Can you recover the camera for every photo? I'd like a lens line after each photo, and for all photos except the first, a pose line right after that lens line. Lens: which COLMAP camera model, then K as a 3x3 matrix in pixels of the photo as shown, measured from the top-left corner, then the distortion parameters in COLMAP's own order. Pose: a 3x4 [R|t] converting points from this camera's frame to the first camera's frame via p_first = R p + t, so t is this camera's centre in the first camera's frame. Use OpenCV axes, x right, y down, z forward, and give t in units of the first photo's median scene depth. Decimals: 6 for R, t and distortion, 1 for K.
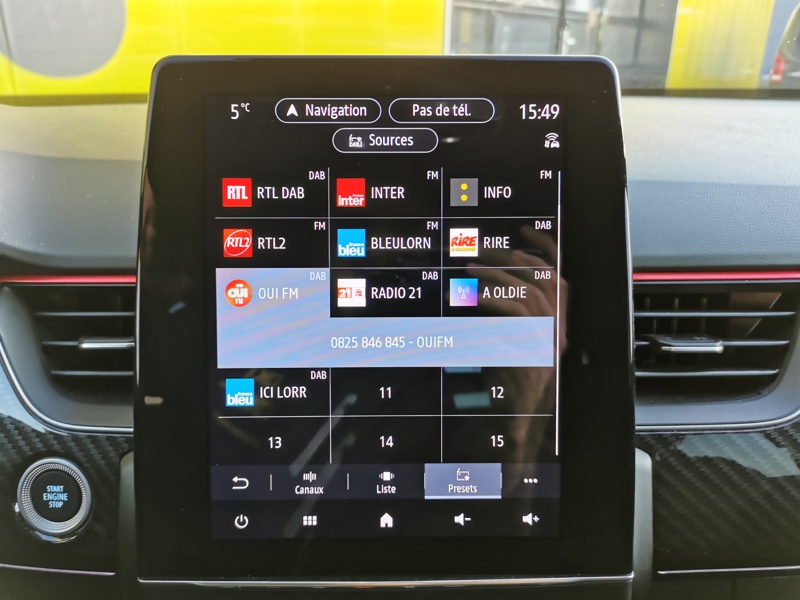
lens RADIAL K [[640.1, 0, 406.1], [0, 640.1, 288.2], [0, 0, 1]] dist [0.014079, -0.039383]
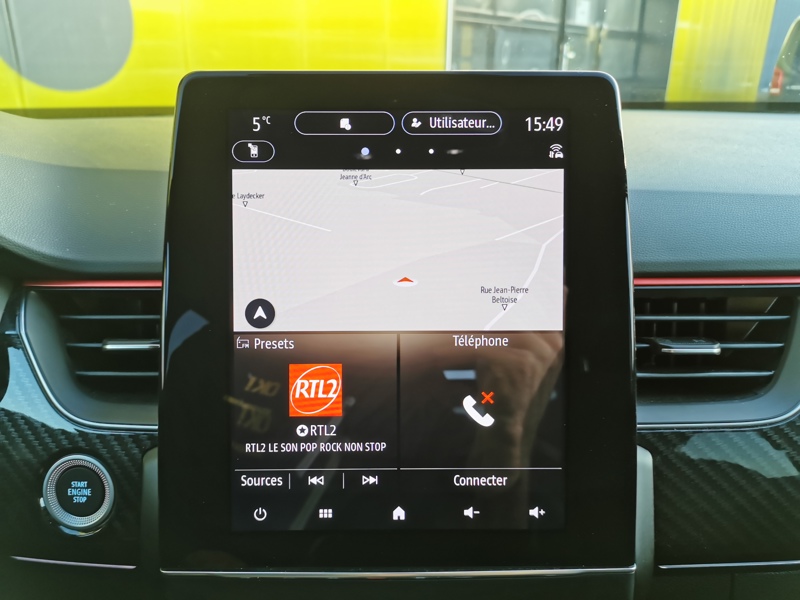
lens RADIAL K [[640.1, 0, 405.5], [0, 640.1, 287.9], [0, 0, 1]] dist [0.014079, -0.039383]
pose [[0.999998, 0.000706, -0.001985, -0.016336], [-0.000743, 0.999819, -0.019014, 0.013433], [0.001972, 0.019015, 0.999817, -0.046815]]
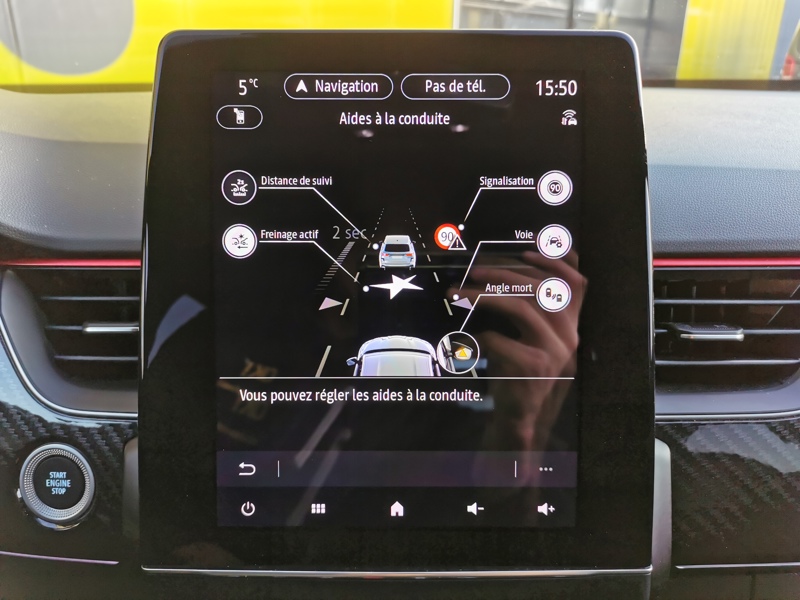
lens RADIAL K [[640.1, 0, 404.4], [0, 640.1, 289.1], [0, 0, 1]] dist [0.014079, -0.039383]
pose [[0.999914, 0.004160, -0.012453, -0.007689], [-0.004178, 0.999990, -0.001409, 0.027957], [0.012447, 0.001461, 0.999921, 0.026934]]
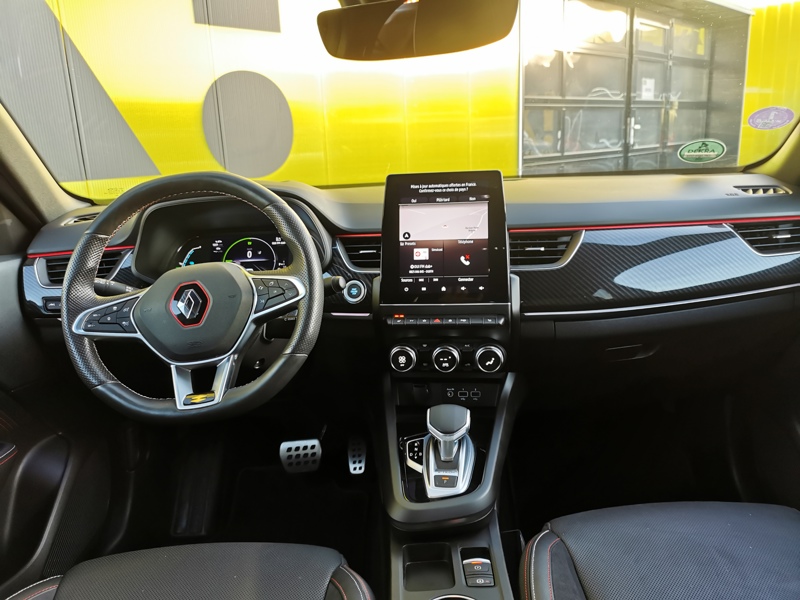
lens RADIAL K [[640.1, 0, 404.1], [0, 640.1, 300.5], [0, 0, 1]] dist [0.014079, -0.039383]
pose [[0.987790, -0.008117, -0.155579, 0.303745], [-0.008237, 0.994524, -0.104186, 0.763169], [0.155572, 0.104195, 0.982314, -2.566691]]
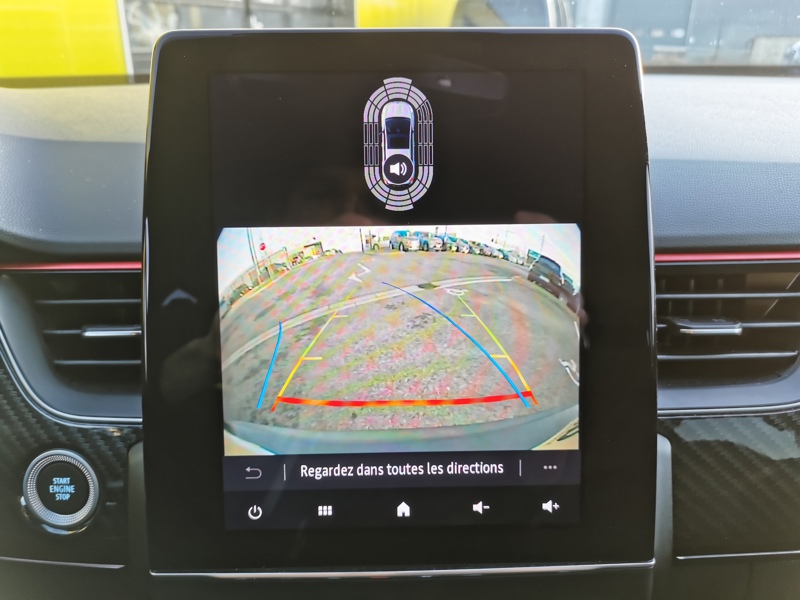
lens RADIAL K [[640.1, 0, 402.9], [0, 640.1, 291.3], [0, 0, 1]] dist [0.014079, -0.039383]
pose [[0.999935, -0.009974, 0.005488, -0.030385], [0.009815, 0.999555, 0.028184, 0.001828], [-0.005767, -0.028128, 0.999588, 0.028841]]
